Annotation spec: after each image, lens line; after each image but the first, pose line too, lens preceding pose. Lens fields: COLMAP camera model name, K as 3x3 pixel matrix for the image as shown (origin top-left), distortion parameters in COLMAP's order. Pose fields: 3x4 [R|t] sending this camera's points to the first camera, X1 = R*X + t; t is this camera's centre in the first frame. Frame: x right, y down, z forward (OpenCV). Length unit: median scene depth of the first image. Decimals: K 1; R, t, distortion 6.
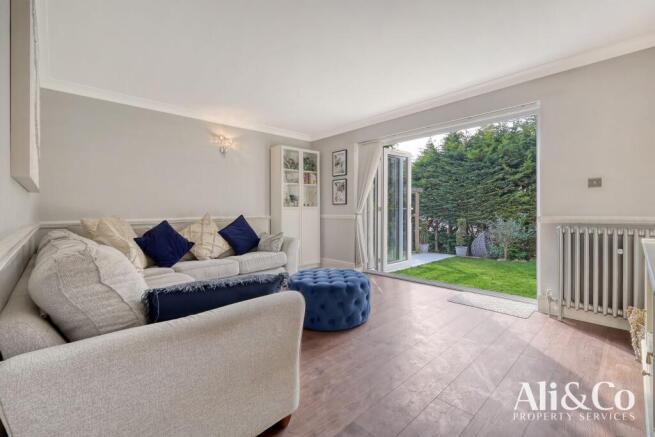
lens RADIAL K [[285.6, 0, 330.8], [0, 285.6, 212.4], [0, 0, 1]] dist [0.005579, -0.000324]
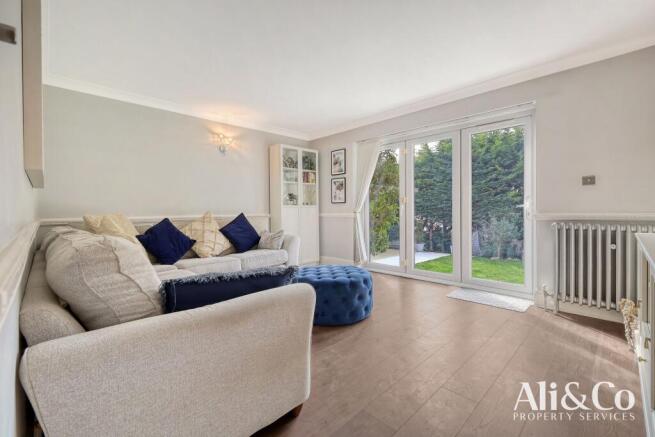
lens RADIAL K [[285.6, 0, 329.7], [0, 285.6, 215.6], [0, 0, 1]] dist [0.005579, -0.000324]
pose [[0.999766, -0.001934, 0.021540, -0.030262], [0.001806, 0.999981, 0.005969, 0.014324], [-0.021551, -0.005928, 0.999750, -0.008864]]
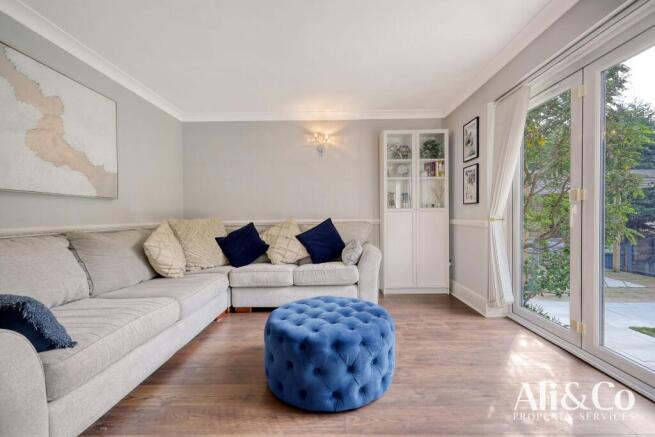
lens RADIAL K [[285.6, 0, 357.0], [0, 285.6, 219.7], [0, 0, 1]] dist [0.005579, -0.000324]
pose [[0.717239, 0.015112, -0.696664, 0.420794], [-0.006650, 0.999868, 0.014843, -0.000444], [0.696796, -0.006013, 0.717244, 0.496277]]
